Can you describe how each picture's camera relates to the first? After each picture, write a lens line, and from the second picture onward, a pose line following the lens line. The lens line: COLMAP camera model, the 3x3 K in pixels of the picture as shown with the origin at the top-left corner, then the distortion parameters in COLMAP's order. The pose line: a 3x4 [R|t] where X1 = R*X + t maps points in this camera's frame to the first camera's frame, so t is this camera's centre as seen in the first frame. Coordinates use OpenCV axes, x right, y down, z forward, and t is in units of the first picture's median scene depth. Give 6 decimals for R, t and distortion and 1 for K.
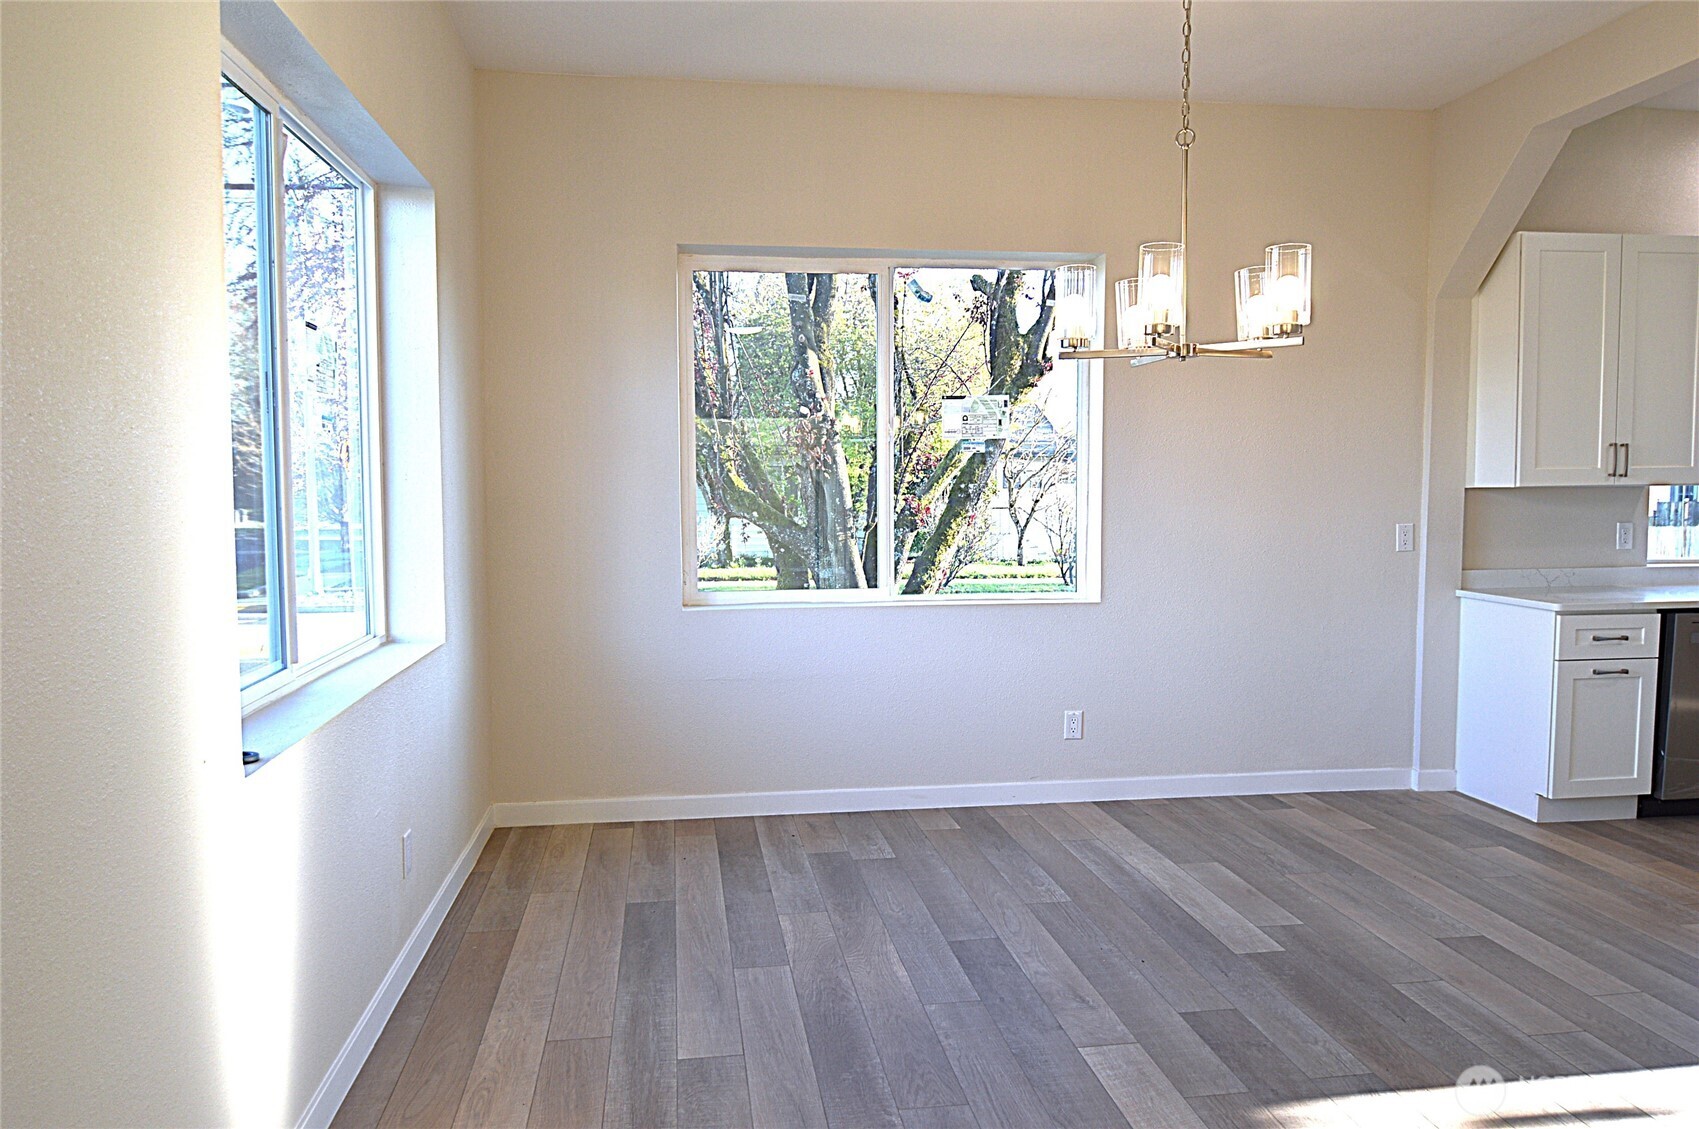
lens RADIAL K [[1192.9, 0, 823.4], [0, 1192.9, 576.4], [0, 0, 1]] dist [-0.004710, -0.007762]
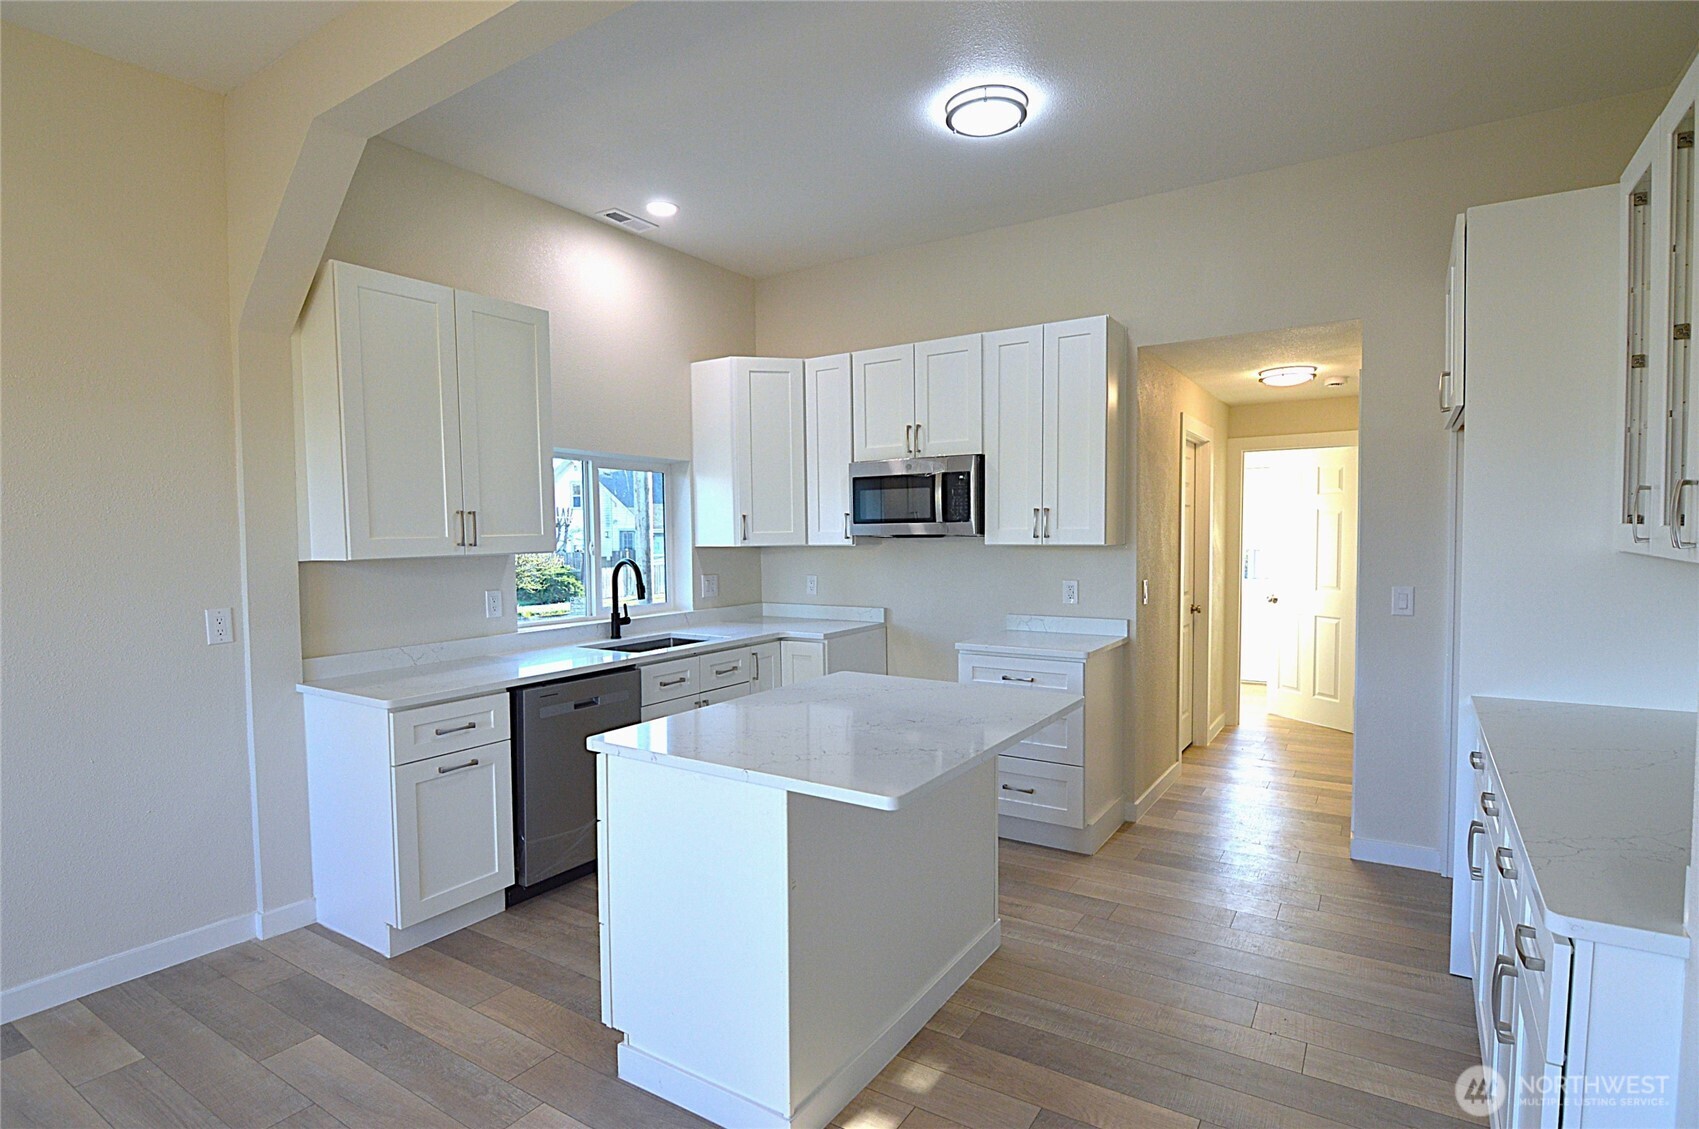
lens RADIAL K [[862.6, 0, 849.5], [0, 862.6, 564.5], [0, 0, 1]] dist [-0.020225, -0.000536]
pose [[0.646076, -0.030929, 0.762646, 0.364383], [0.067149, 0.997608, -0.016427, -0.040166], [-0.760313, 0.061824, 0.646608, 0.350480]]
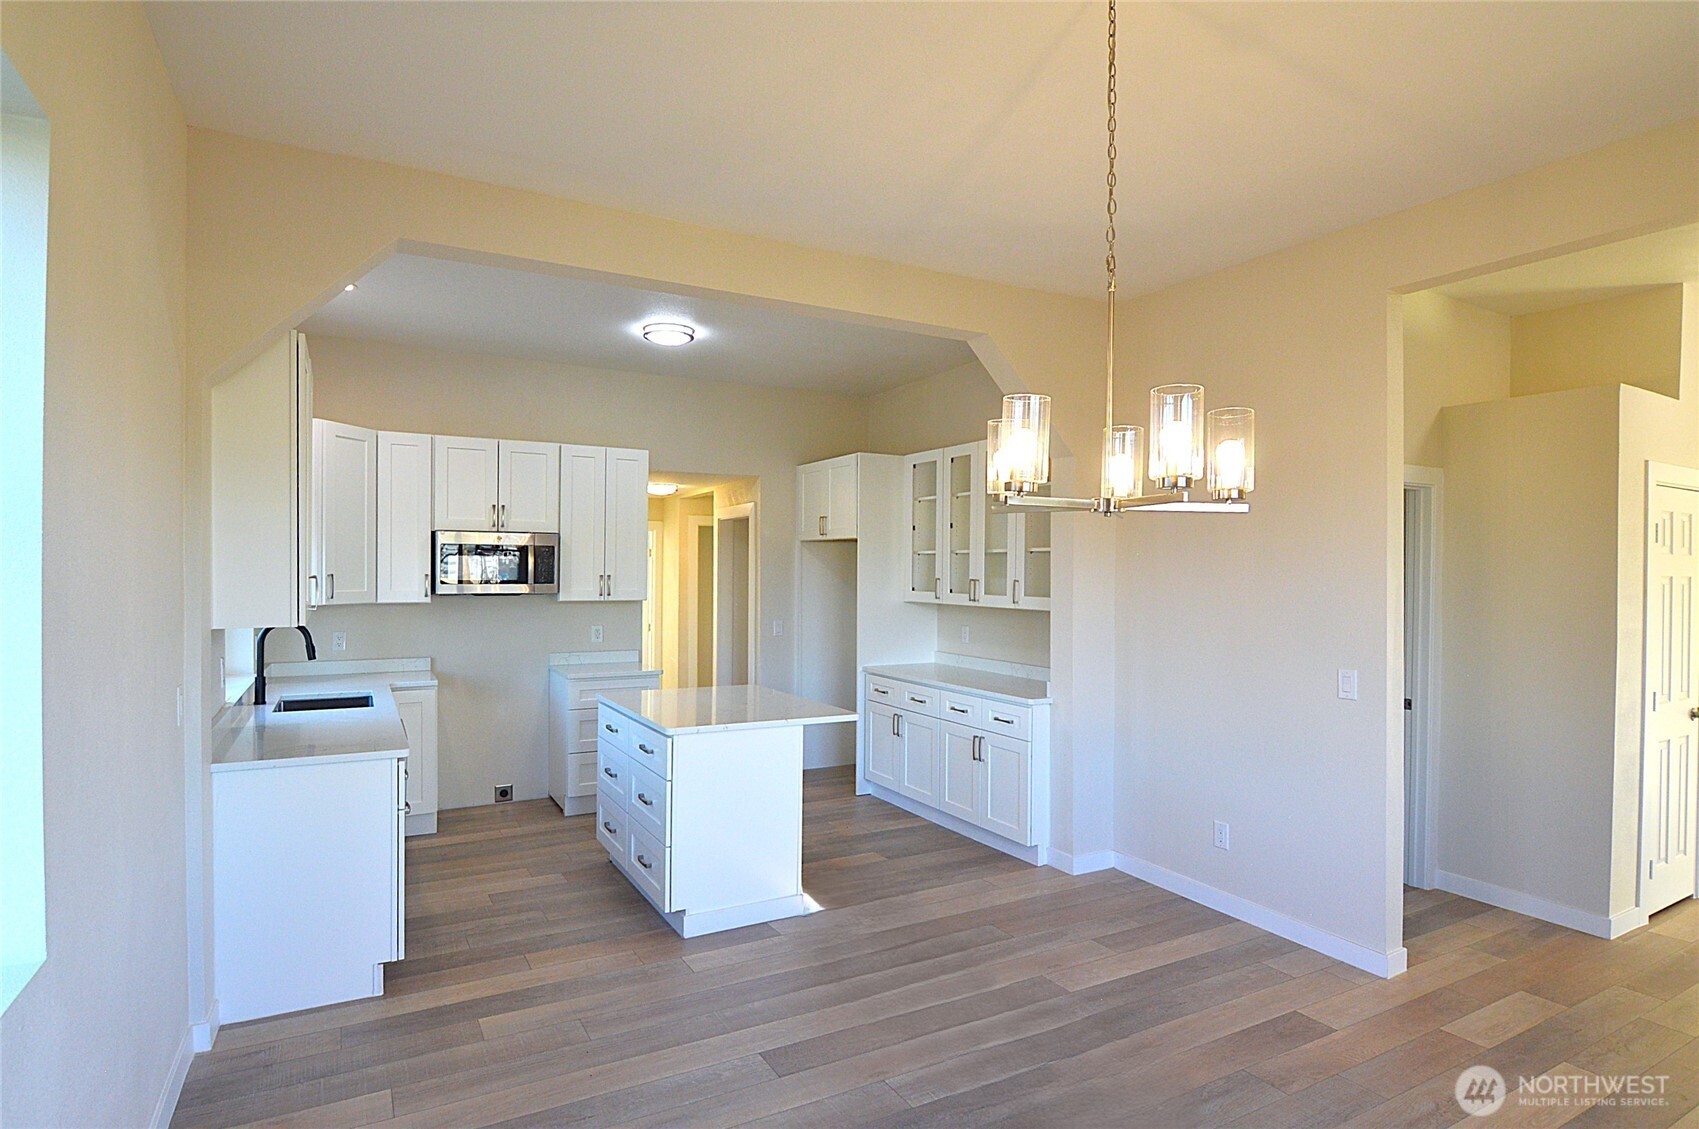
lens RADIAL K [[891.4, 0, 849.5], [0, 891.4, 564.5], [0, 0, 1]] dist [-0.017506, -0.001150]
pose [[-0.380144, 0.015026, 0.924805, -0.161939], [0.070092, 0.997461, 0.012605, -0.104092], [-0.922268, 0.069613, -0.380232, 0.921161]]
